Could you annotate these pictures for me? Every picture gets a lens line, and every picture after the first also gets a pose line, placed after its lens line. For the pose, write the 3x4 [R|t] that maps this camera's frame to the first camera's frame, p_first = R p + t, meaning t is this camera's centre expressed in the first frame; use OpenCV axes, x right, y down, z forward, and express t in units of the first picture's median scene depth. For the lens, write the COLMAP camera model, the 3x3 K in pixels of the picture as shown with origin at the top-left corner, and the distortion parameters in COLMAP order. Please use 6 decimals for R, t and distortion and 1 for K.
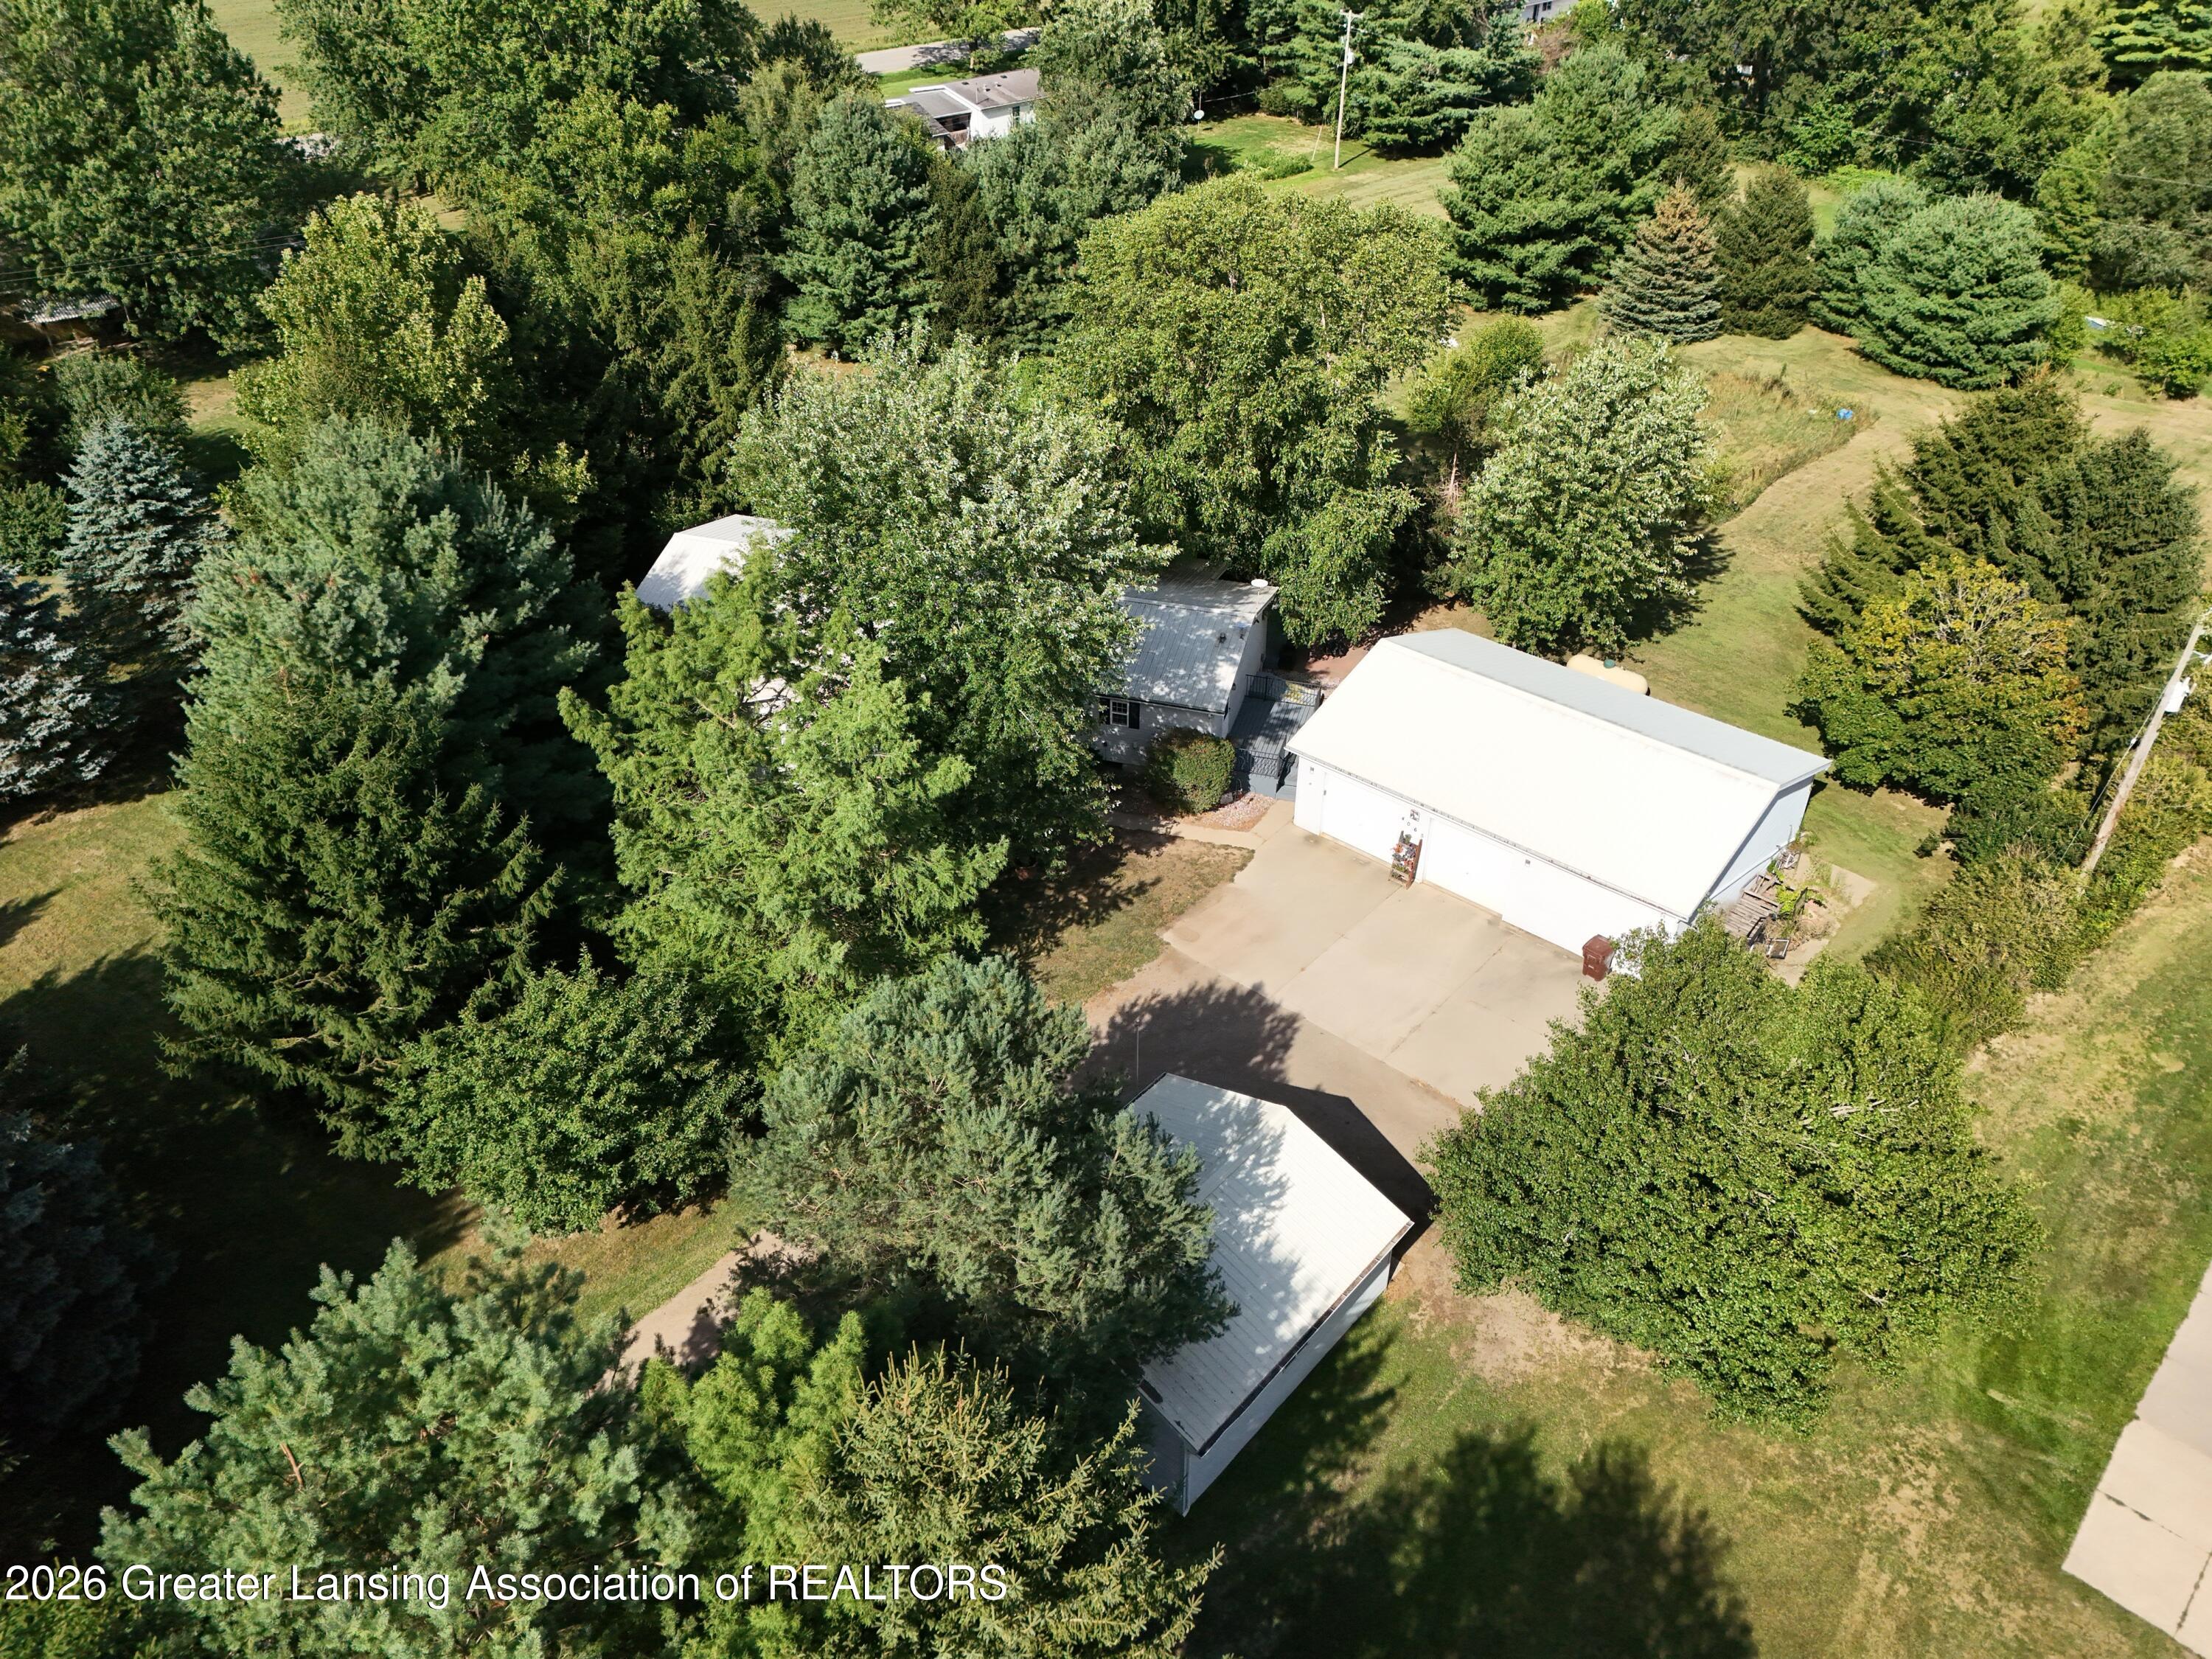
lens RADIAL K [[1666.8, 0, 1114.3], [0, 1666.8, 809.4], [0, 0, 1]] dist [0.066517, -0.038227]
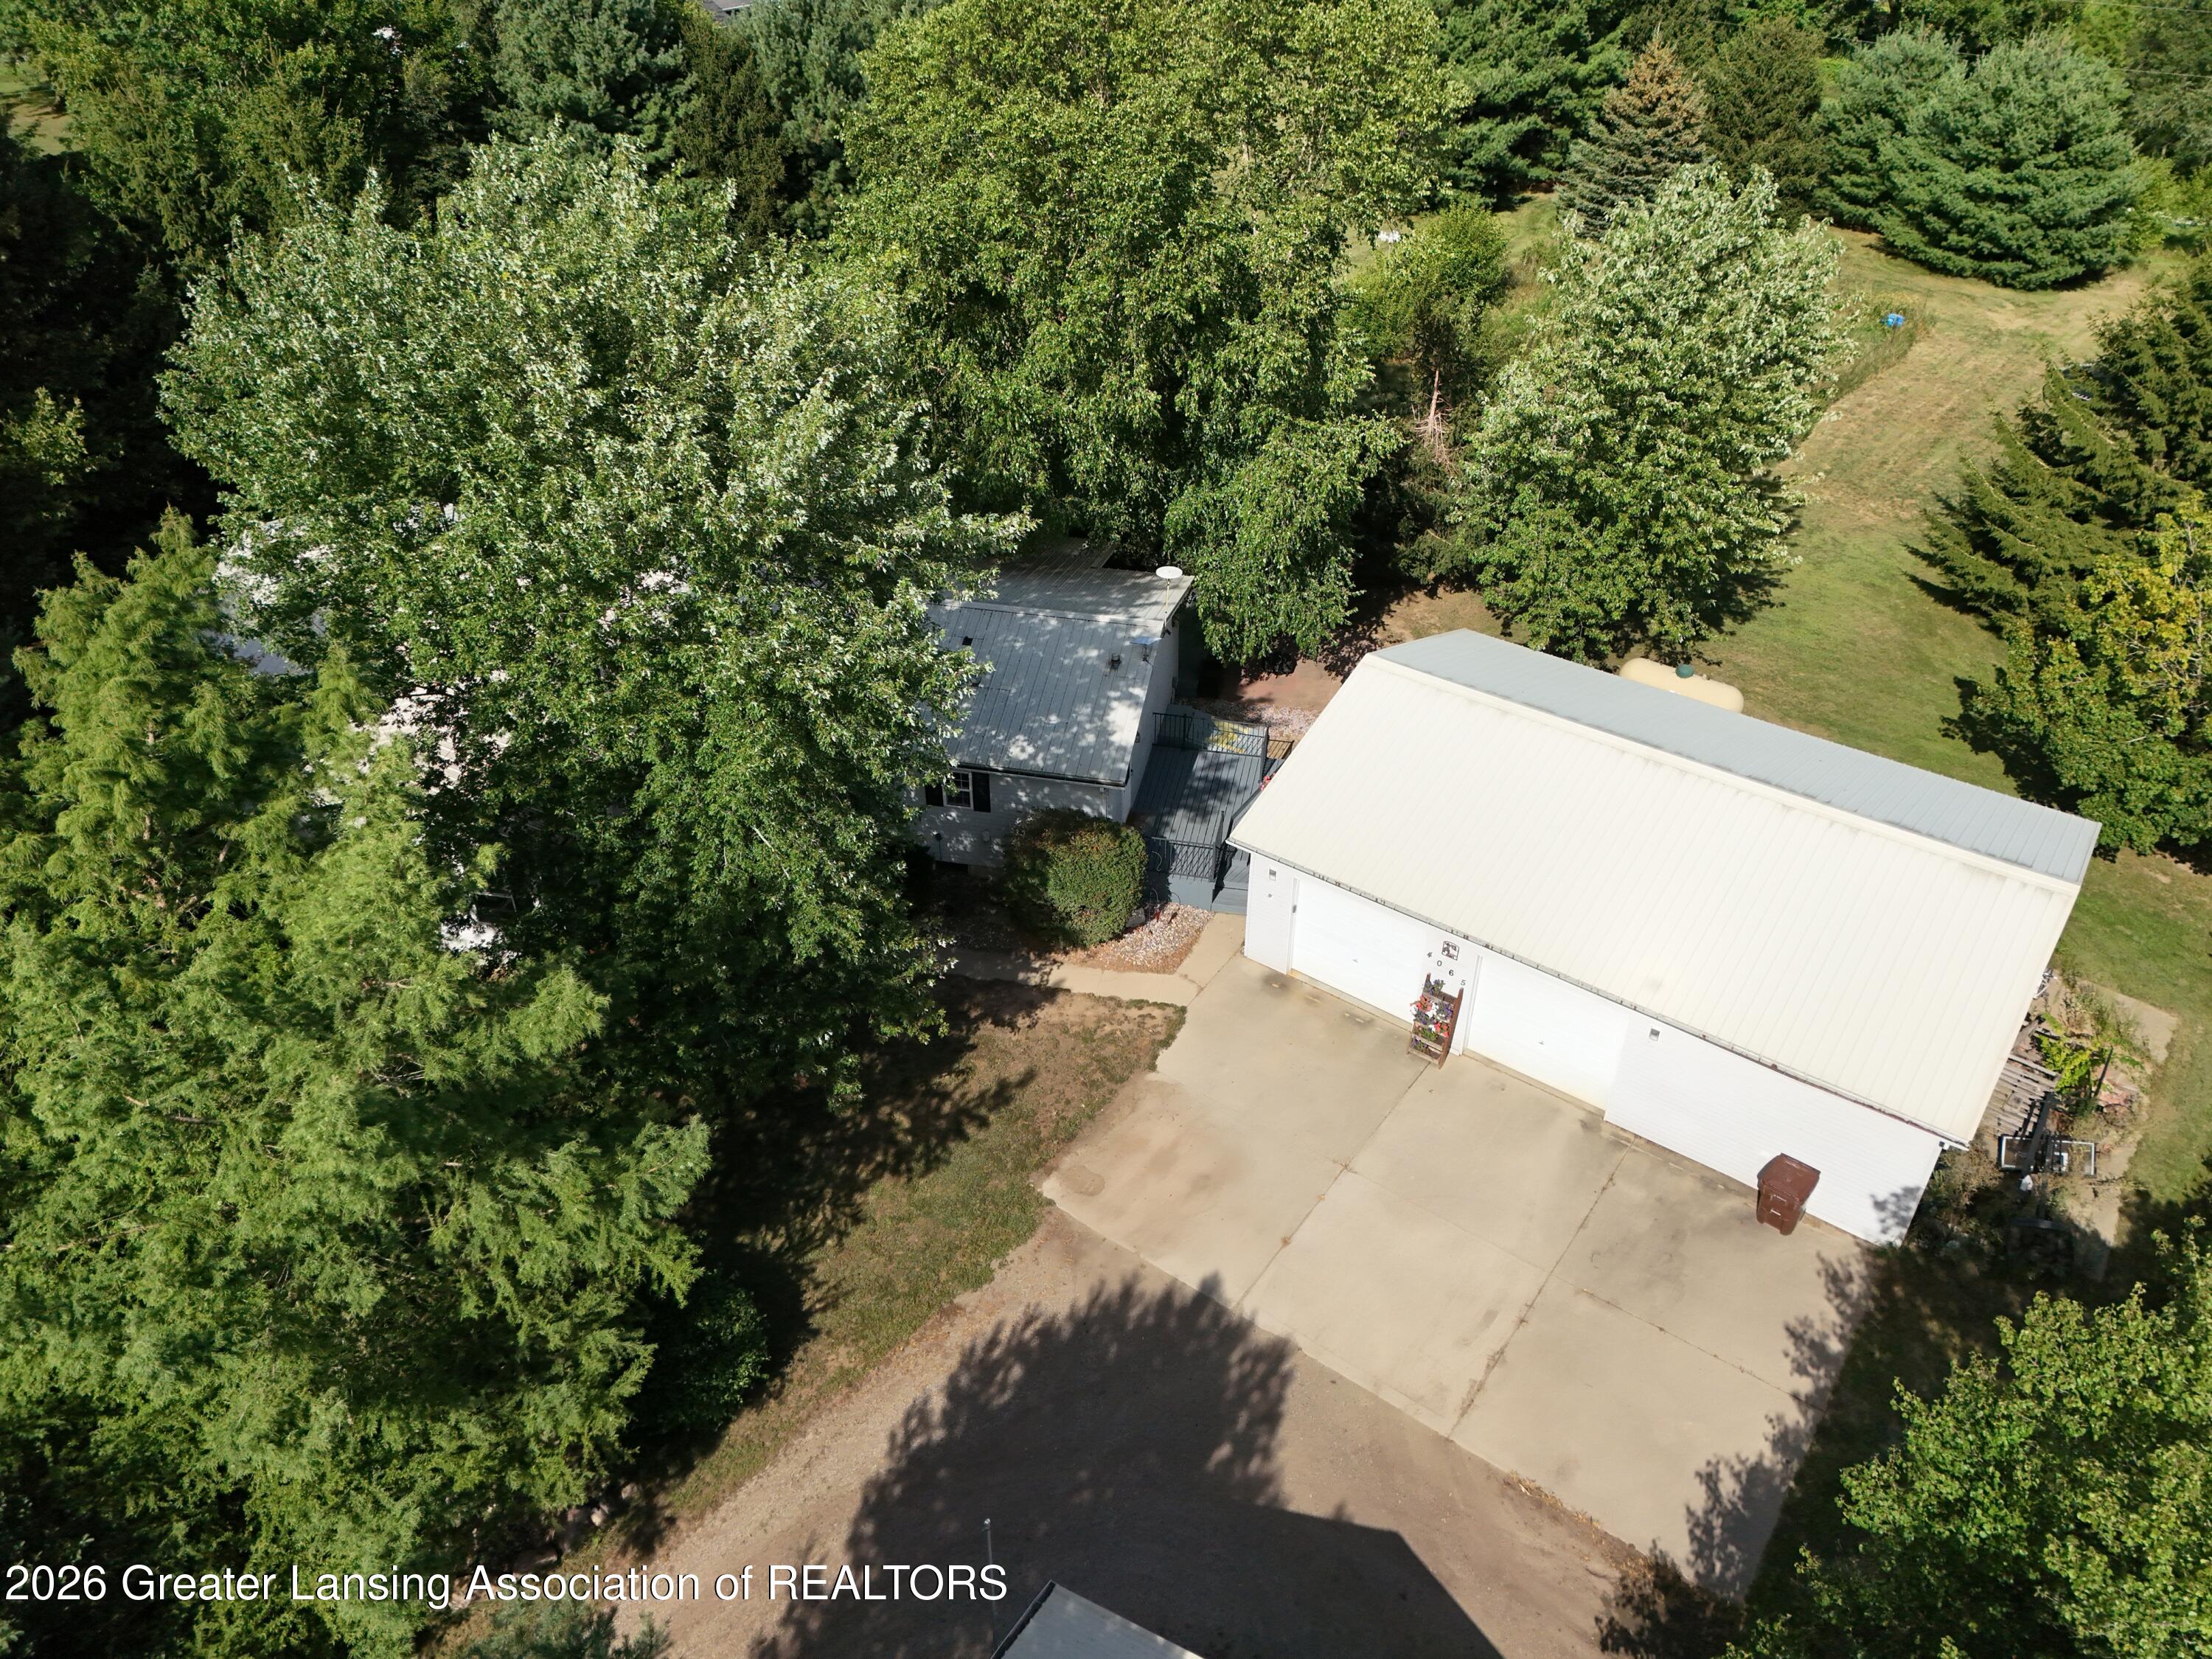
lens RADIAL K [[1666.8, 0, 1149.4], [0, 1666.8, 805.1], [0, 0, 1]] dist [0.066517, -0.038227]
pose [[0.994977, -0.051349, 0.085928, 0.020967], [0.050566, 0.998657, 0.011272, -0.055154], [-0.086392, -0.006871, 0.996238, 0.370951]]
